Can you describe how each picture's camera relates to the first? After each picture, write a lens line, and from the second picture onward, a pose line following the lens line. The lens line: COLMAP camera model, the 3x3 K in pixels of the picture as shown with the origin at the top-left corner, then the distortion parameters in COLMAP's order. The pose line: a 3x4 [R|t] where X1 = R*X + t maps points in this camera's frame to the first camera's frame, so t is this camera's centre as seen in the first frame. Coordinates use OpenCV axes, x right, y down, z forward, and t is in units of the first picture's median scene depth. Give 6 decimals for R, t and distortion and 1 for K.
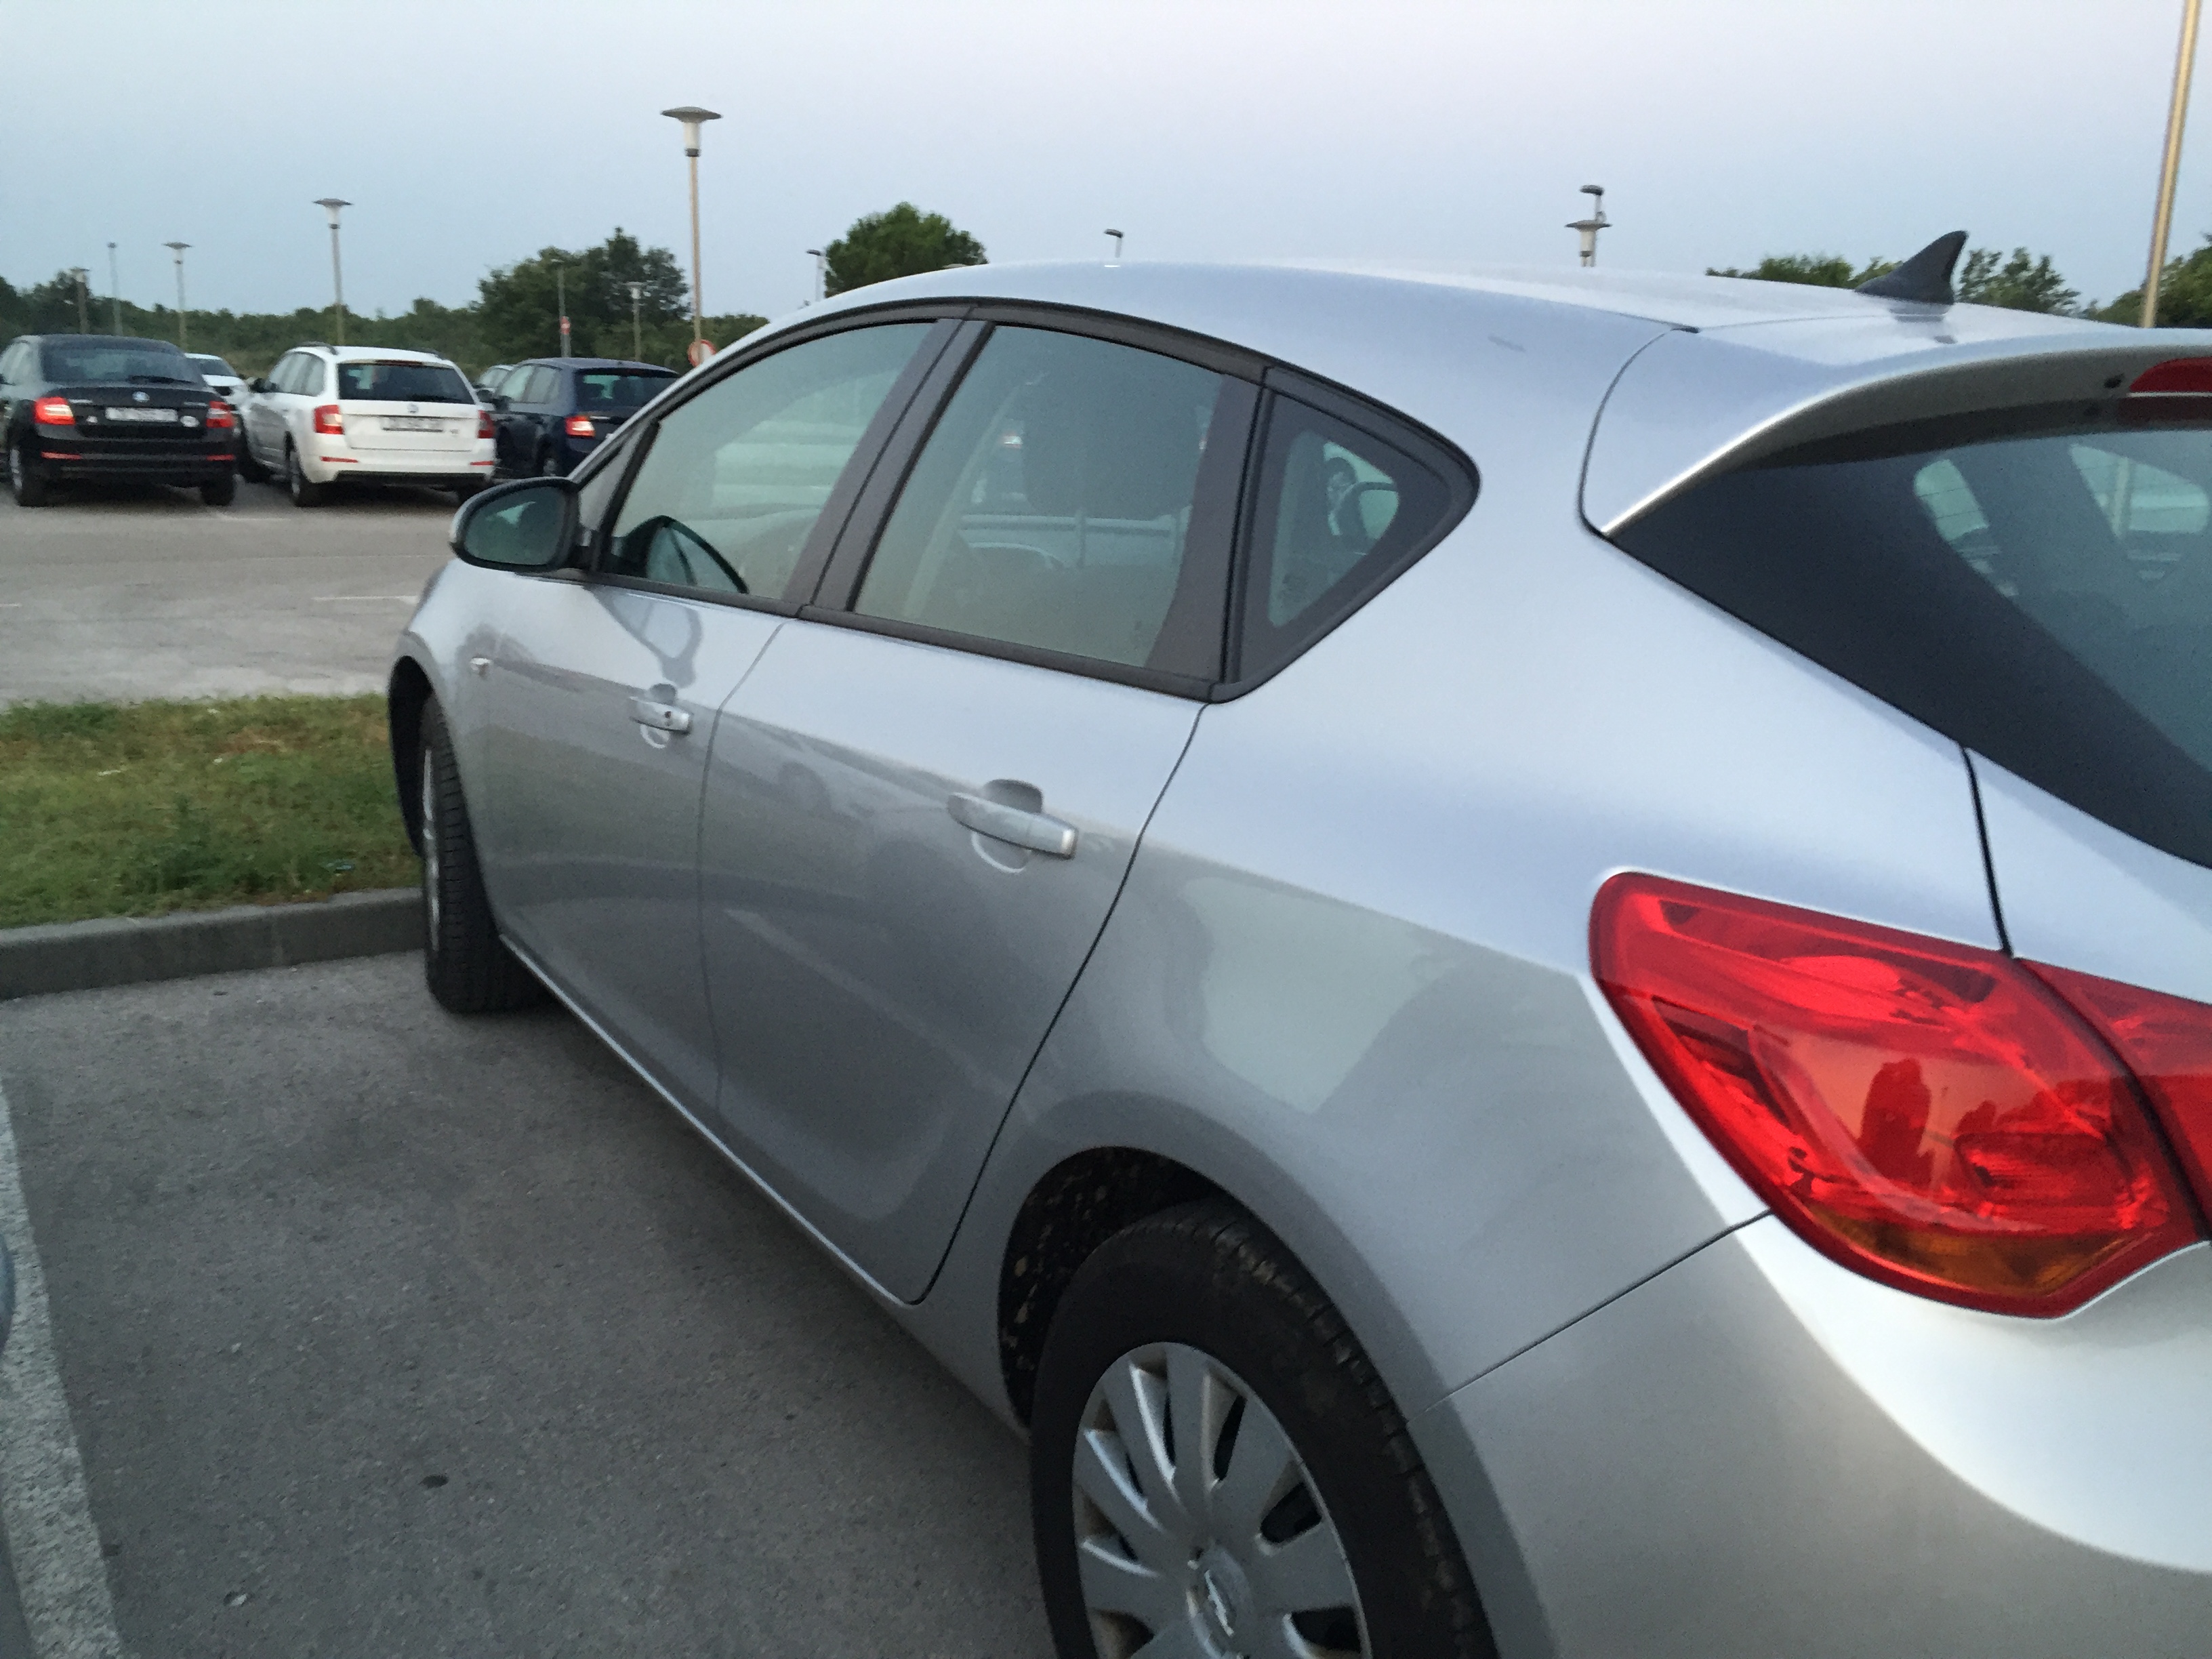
lens RADIAL K [[1878.6, 0, 1105.8], [0, 1878.6, 822.8], [0, 0, 1]] dist [0.068417, -0.091849]
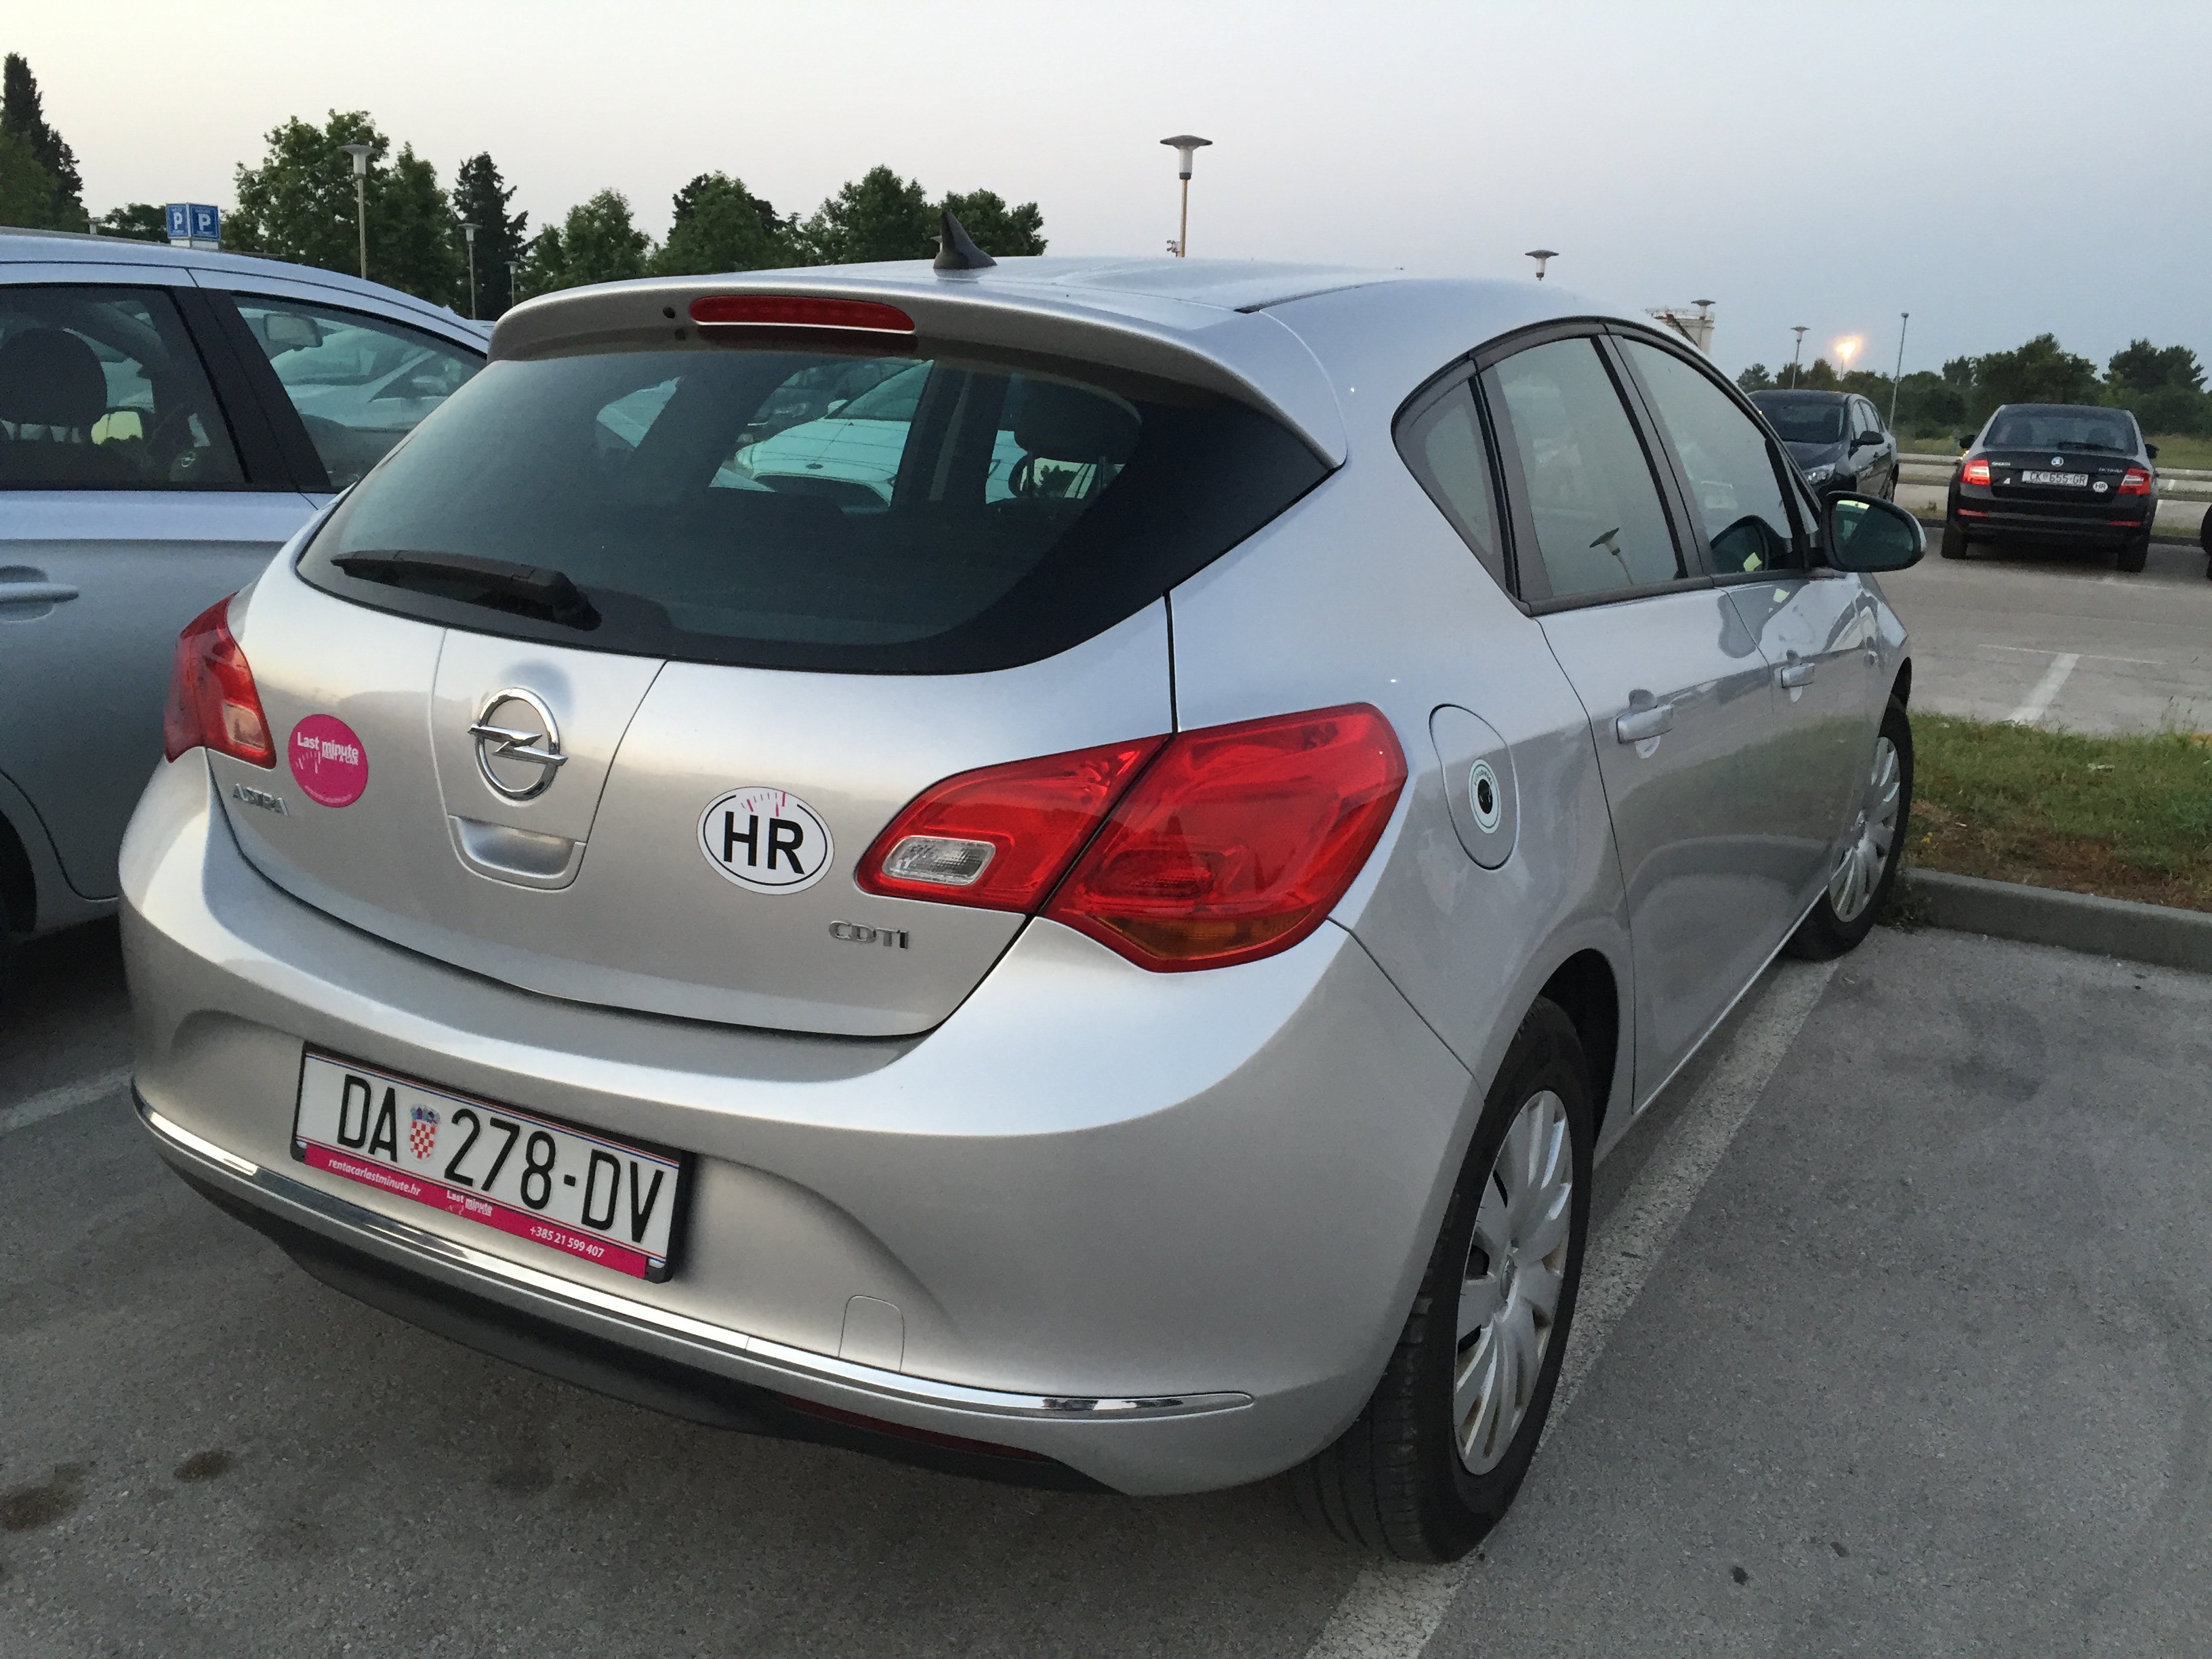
lens RADIAL K [[1878.6, 0, 1122.8], [0, 1878.6, 829.4], [0, 0, 1]] dist [0.068417, -0.091849]
pose [[0.490672, 0.196264, -0.848953, 0.906484], [-0.229419, 0.969025, 0.091425, -0.022915], [0.840600, 0.149906, 0.520499, 0.256651]]
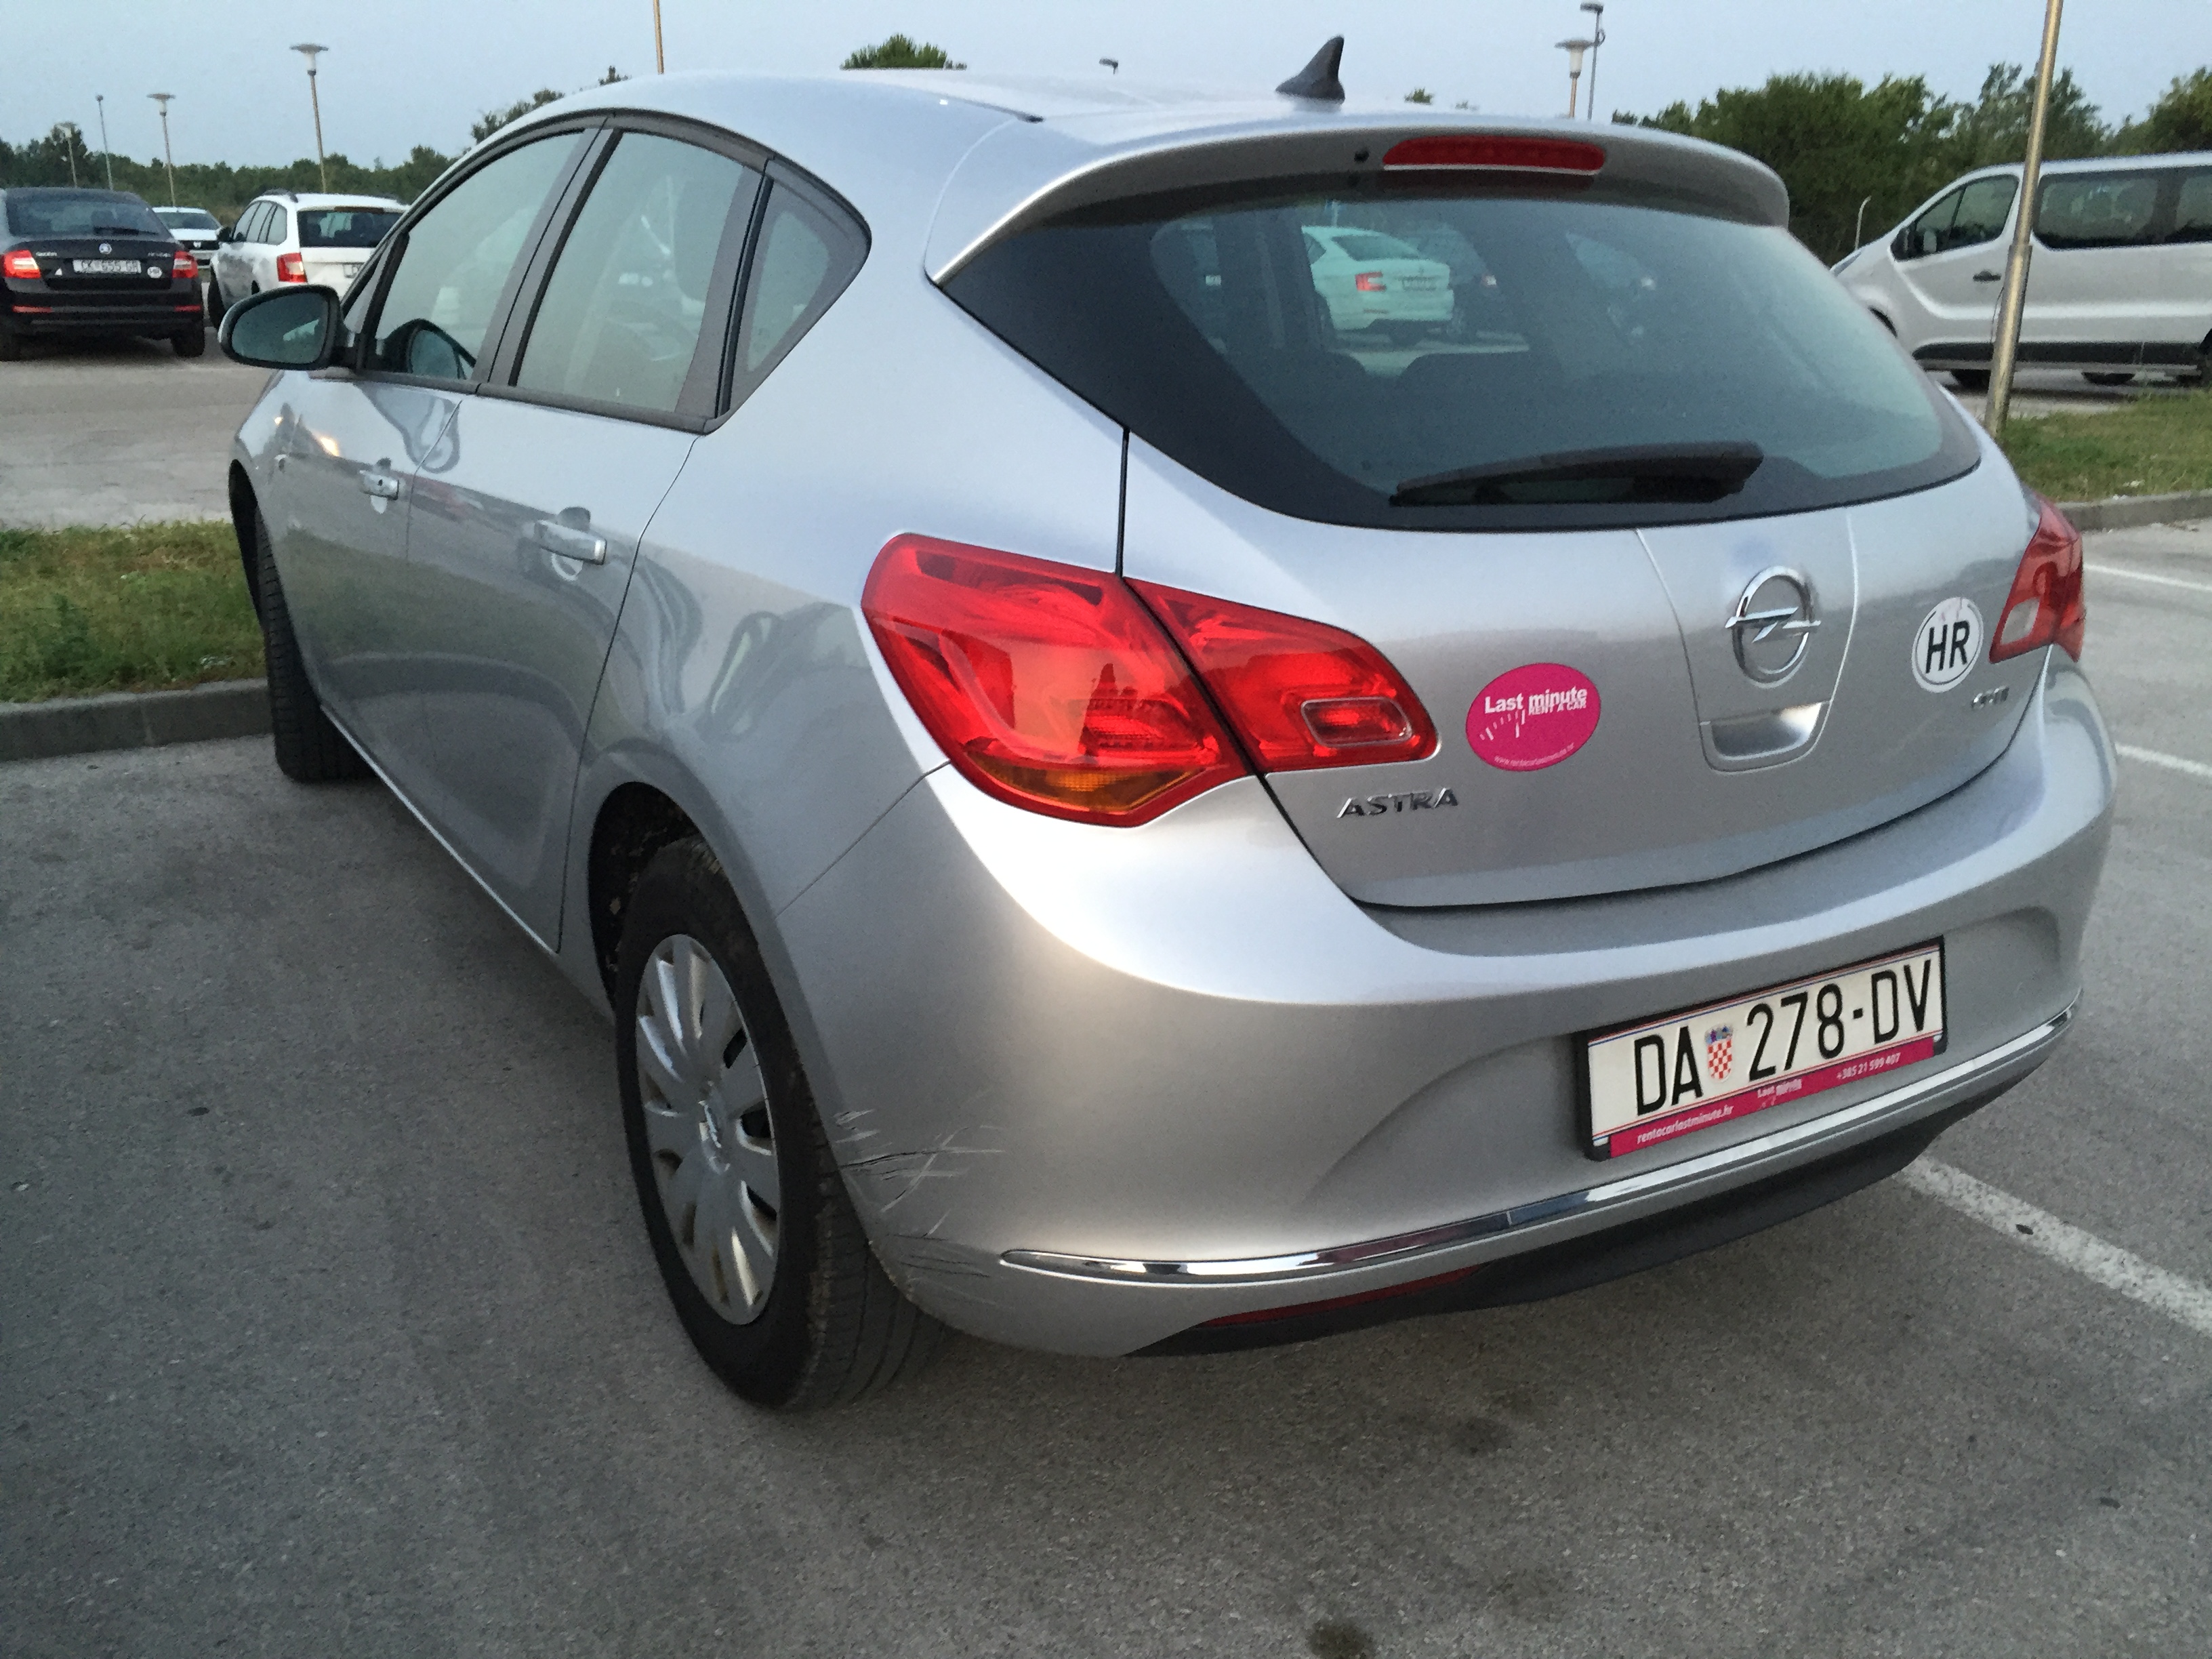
lens RADIAL K [[1878.6, 0, 1100.0], [0, 1878.6, 831.4], [0, 0, 1]] dist [0.068417, -0.091849]
pose [[0.999778, -0.013540, -0.016125, 0.180813], [0.014819, 0.996521, 0.082009, 0.053902], [0.014958, -0.082229, 0.996501, -0.143250]]
